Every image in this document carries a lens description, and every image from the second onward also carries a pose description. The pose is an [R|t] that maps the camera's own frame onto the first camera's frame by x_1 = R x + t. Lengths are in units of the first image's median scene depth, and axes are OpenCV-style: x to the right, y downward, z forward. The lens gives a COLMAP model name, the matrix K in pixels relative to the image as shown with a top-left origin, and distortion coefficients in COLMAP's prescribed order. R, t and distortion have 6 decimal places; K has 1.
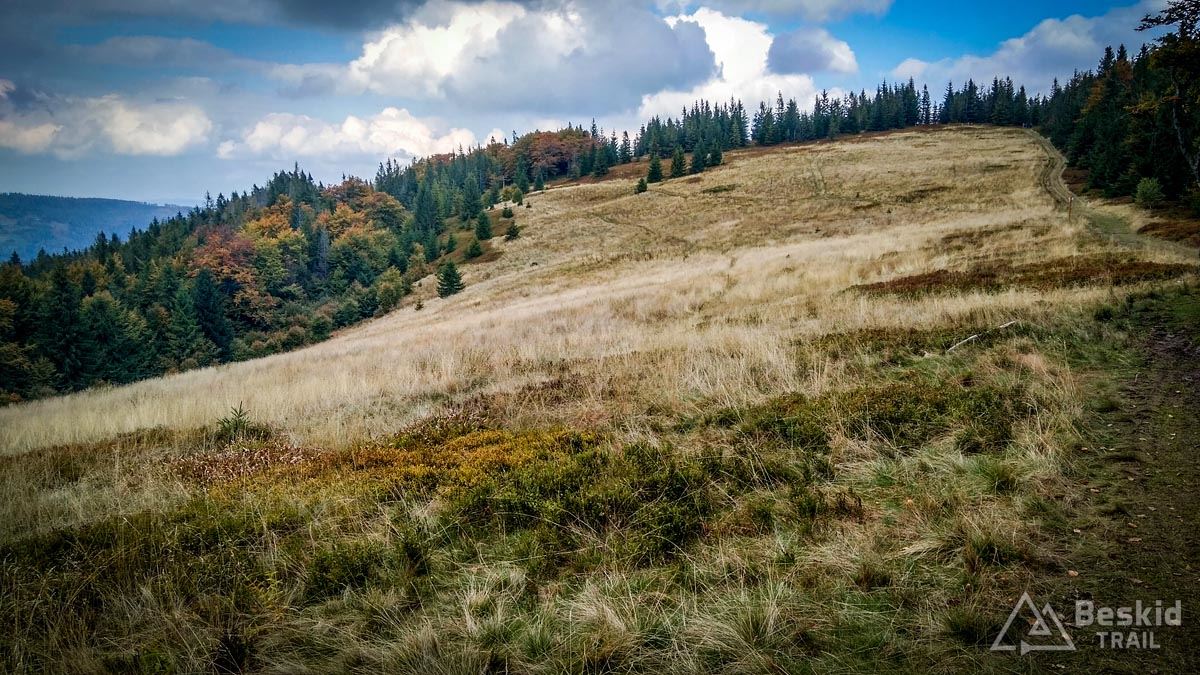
lens RADIAL K [[923.3, 0, 601.1], [0, 923.3, 336.5], [0, 0, 1]] dist [0.032377, -0.026459]
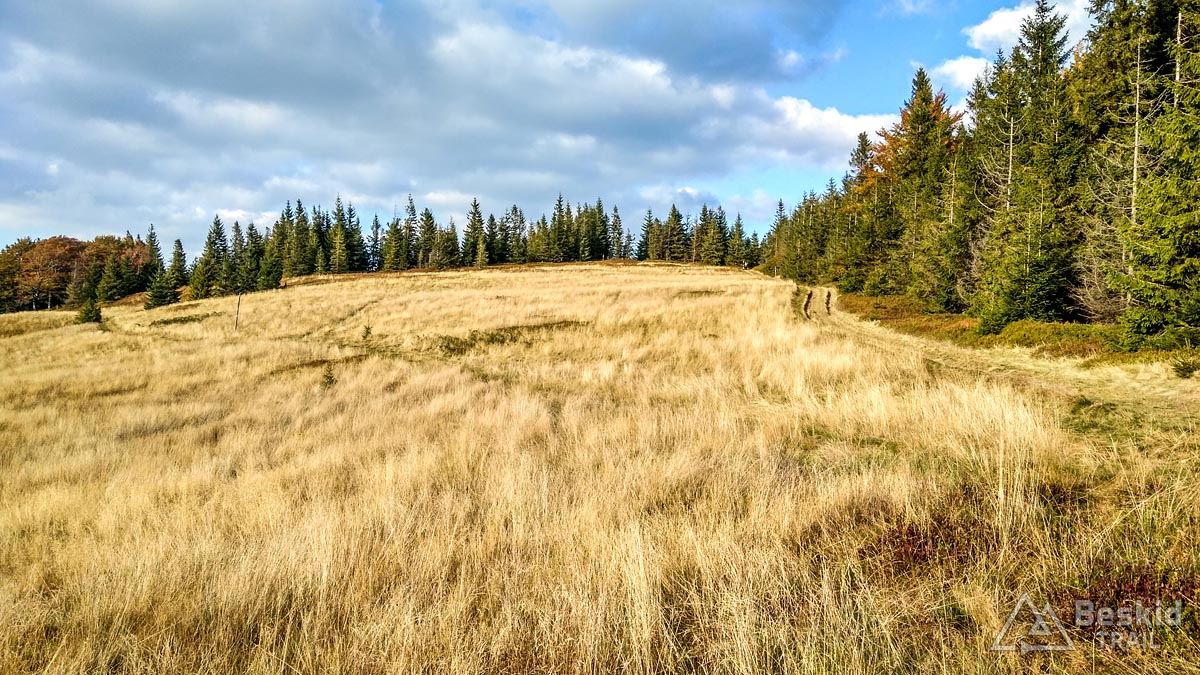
lens RADIAL K [[923.3, 0, 600.0], [0, 923.3, 338.9], [0, 0, 1]] dist [0.032377, -0.026459]
pose [[0.961985, 0.043055, 0.269687, 1.836141], [0.002551, 0.986035, -0.166516, -0.593768], [-0.273091, 0.160874, 0.948441, 4.165120]]
